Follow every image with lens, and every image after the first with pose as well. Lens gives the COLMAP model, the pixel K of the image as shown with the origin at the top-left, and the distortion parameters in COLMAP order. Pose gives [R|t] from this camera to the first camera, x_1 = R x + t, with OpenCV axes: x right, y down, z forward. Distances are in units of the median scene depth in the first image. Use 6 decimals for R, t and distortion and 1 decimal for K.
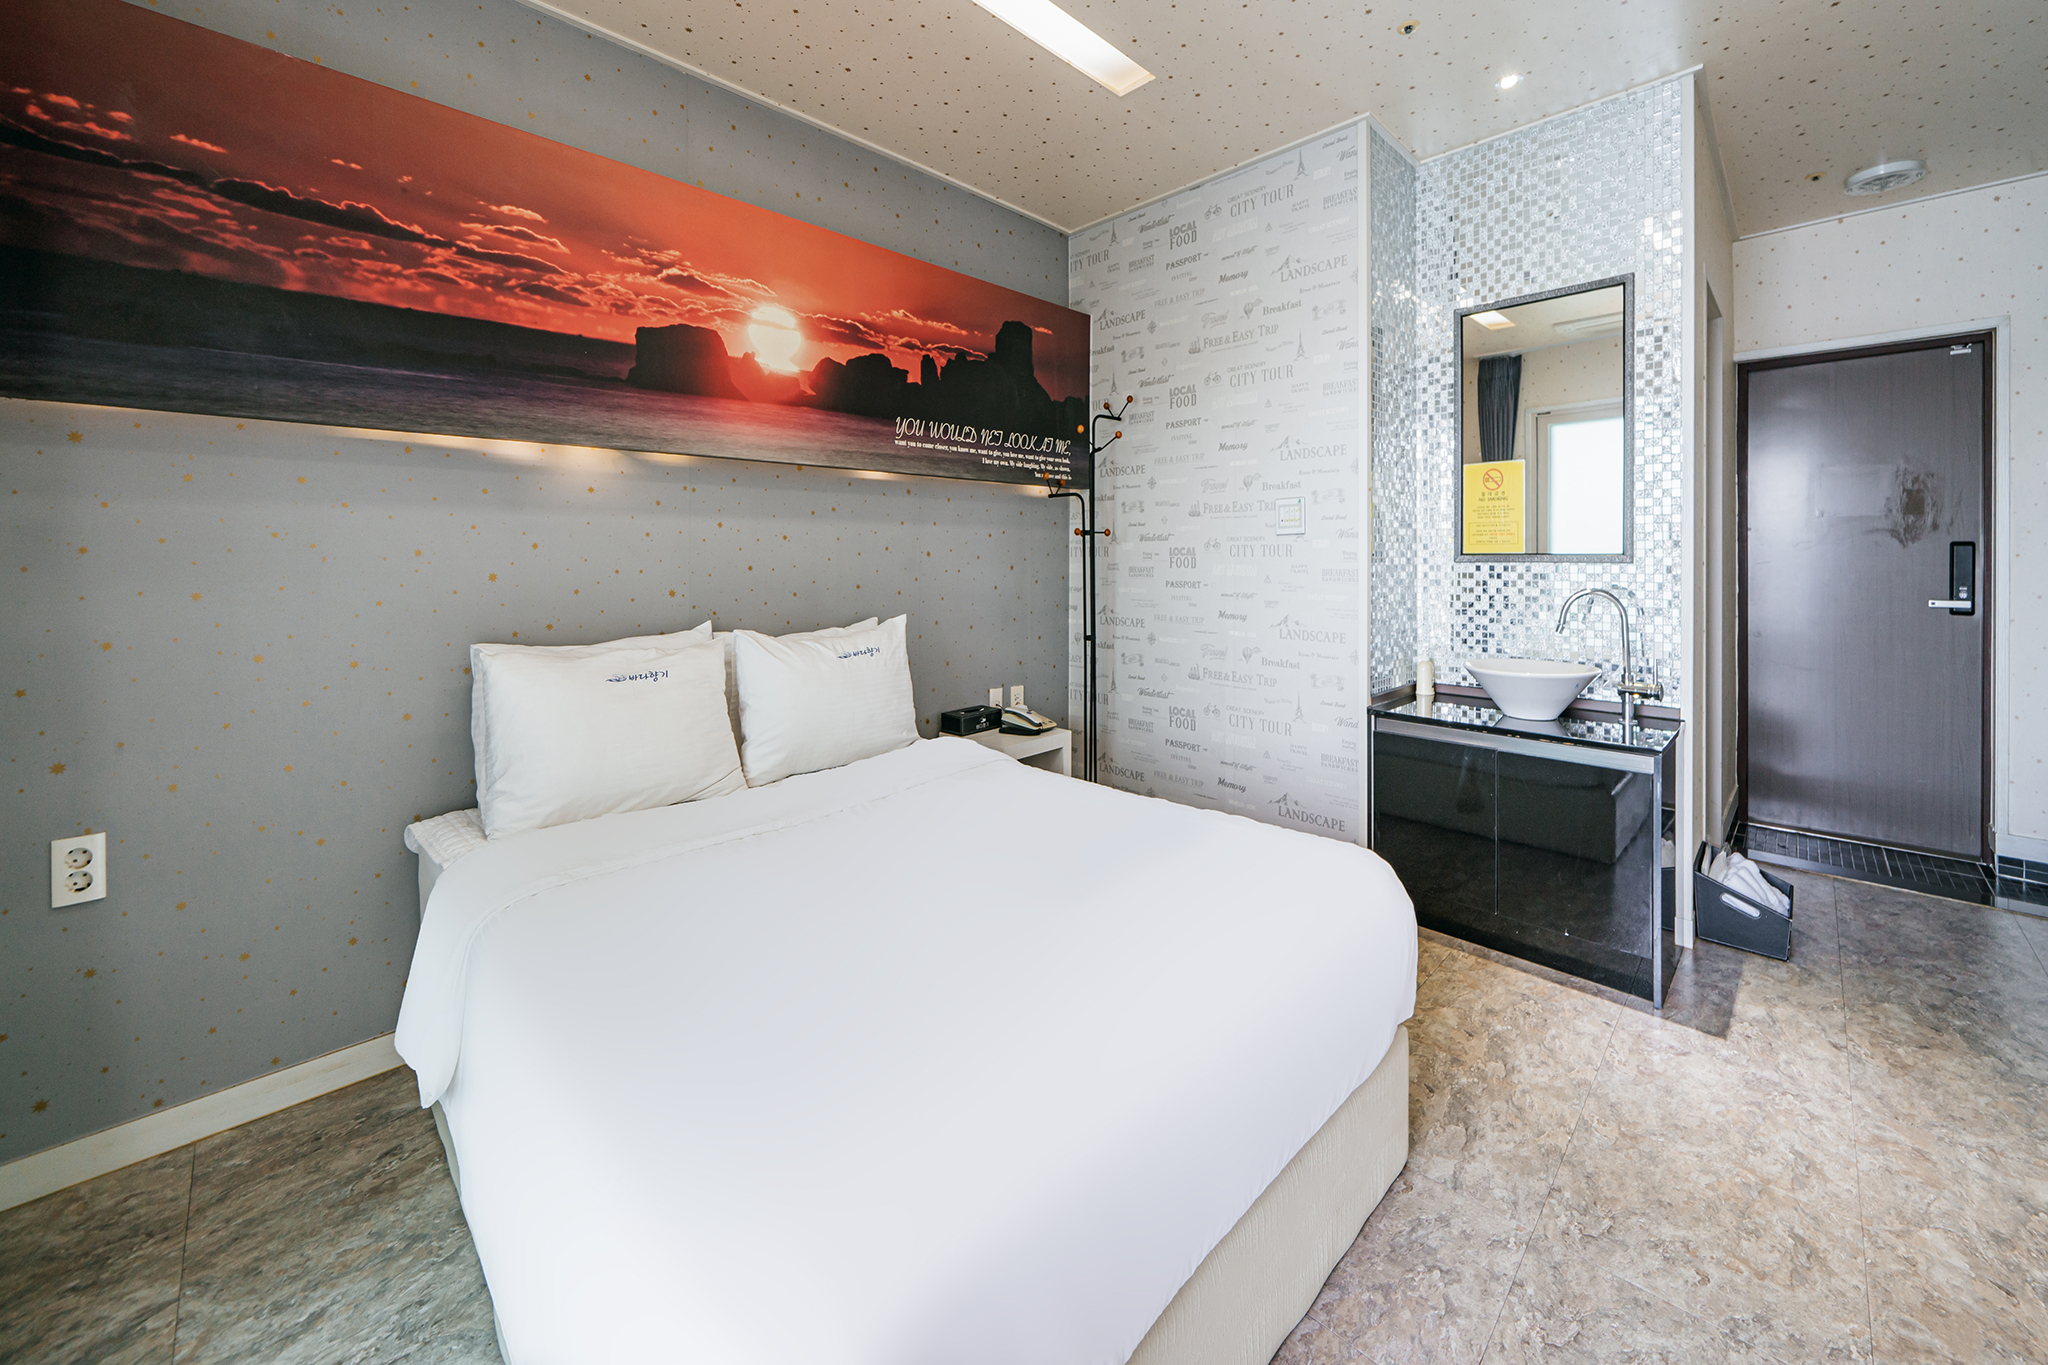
lens RADIAL K [[760.3, 0, 1021.7], [0, 760.3, 703.8], [0, 0, 1]] dist [-0.001299, -0.000106]
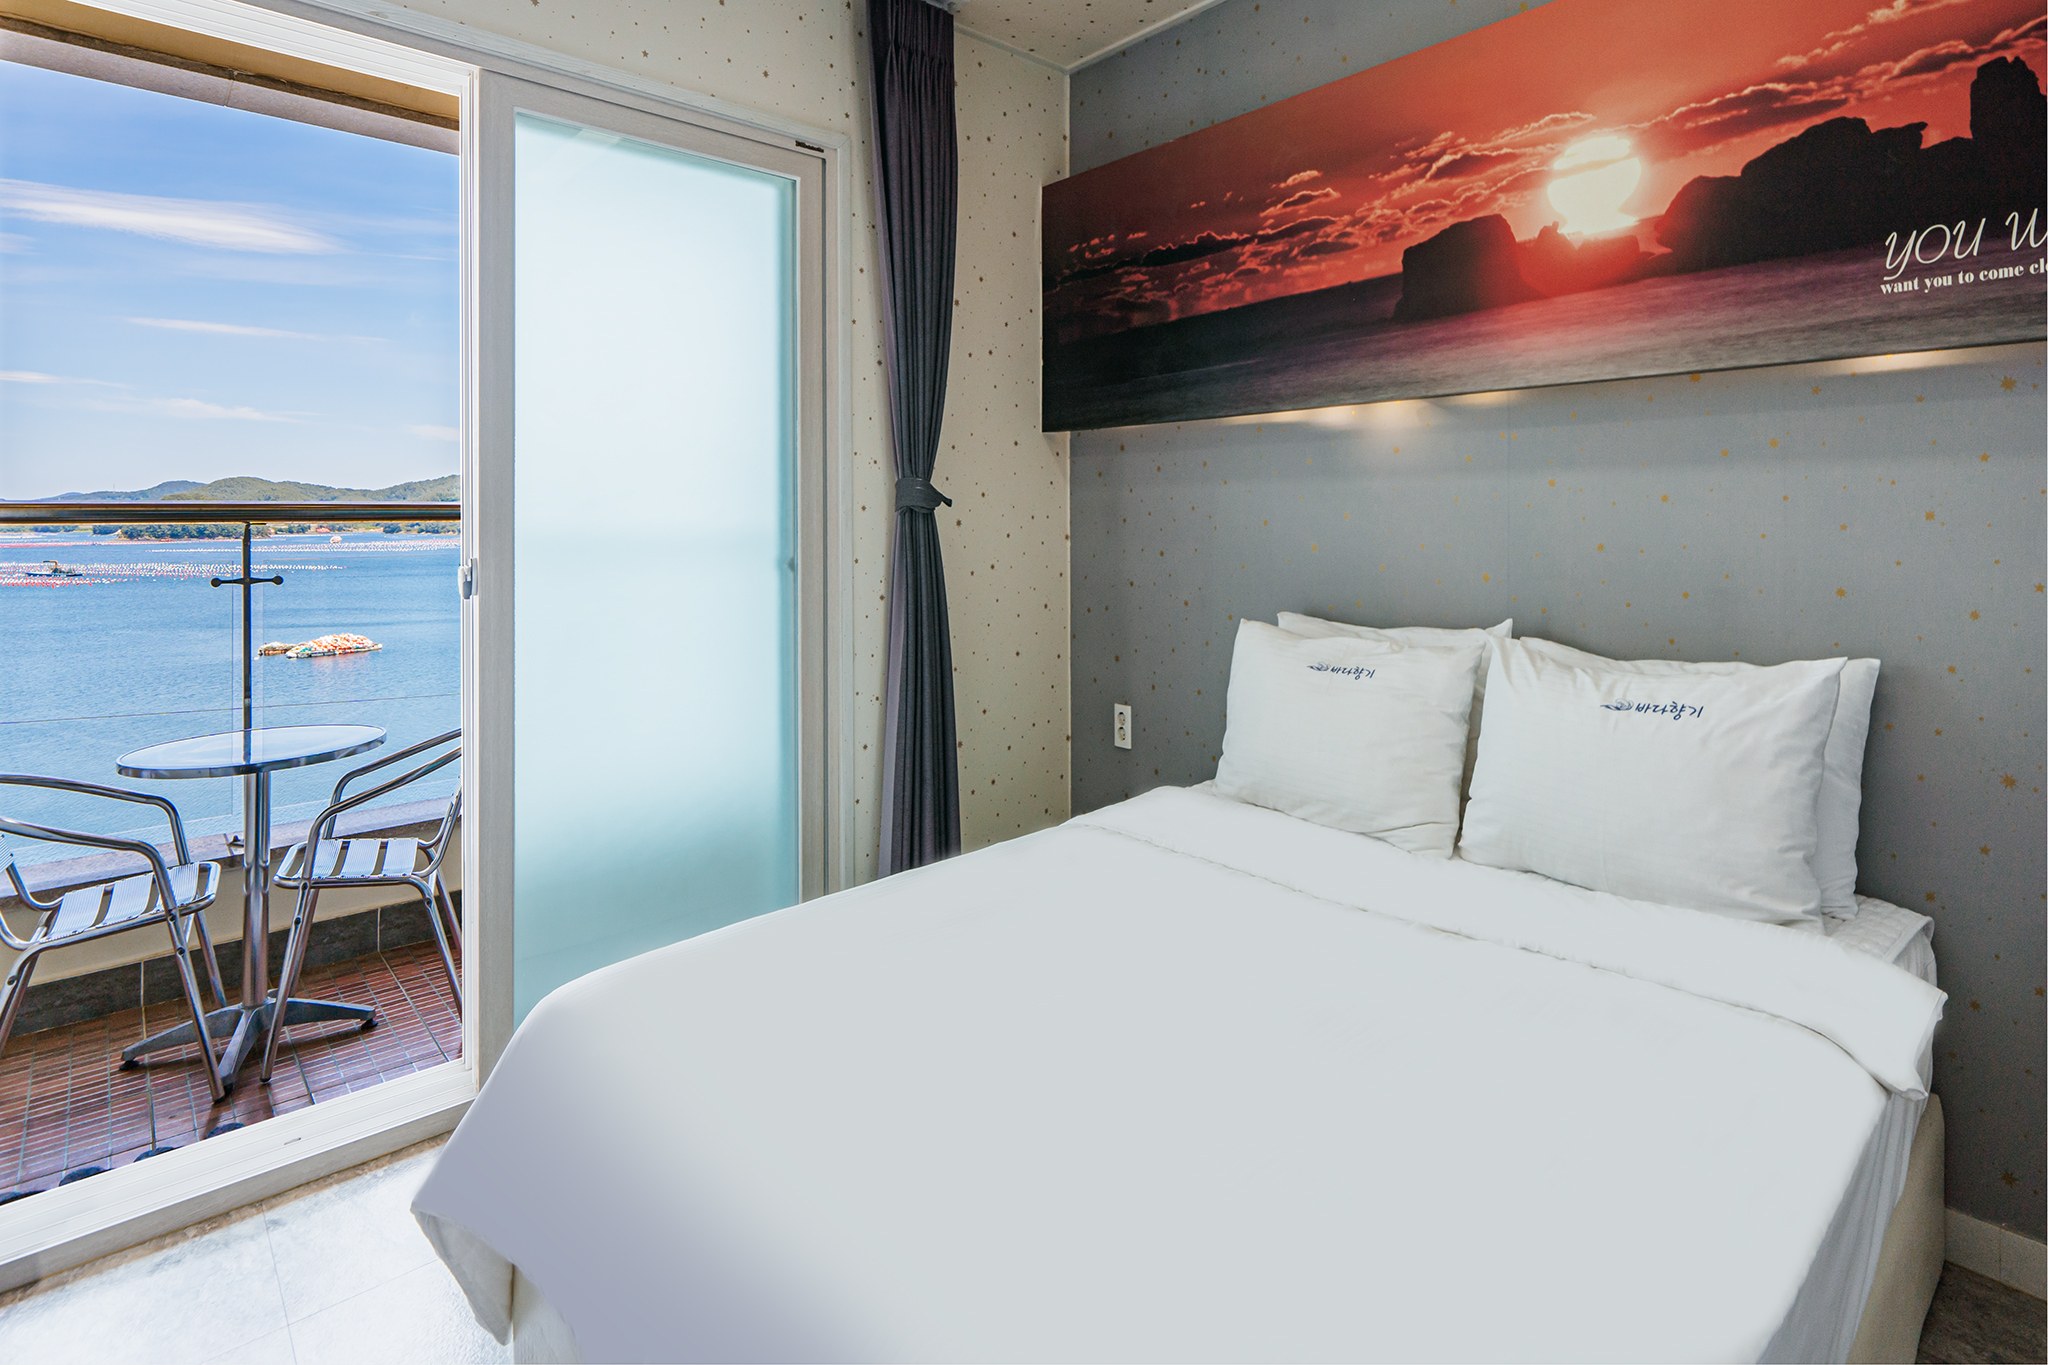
lens RADIAL K [[990.8, 0, 1022.3], [0, 990.8, 676.4], [0, 0, 1]] dist [0.002709, -0.000126]
pose [[-0.037516, 0.166833, -0.985271, 0.561676], [-0.182982, 0.968148, 0.170901, -0.142210], [0.982400, 0.186698, -0.005794, 0.613043]]
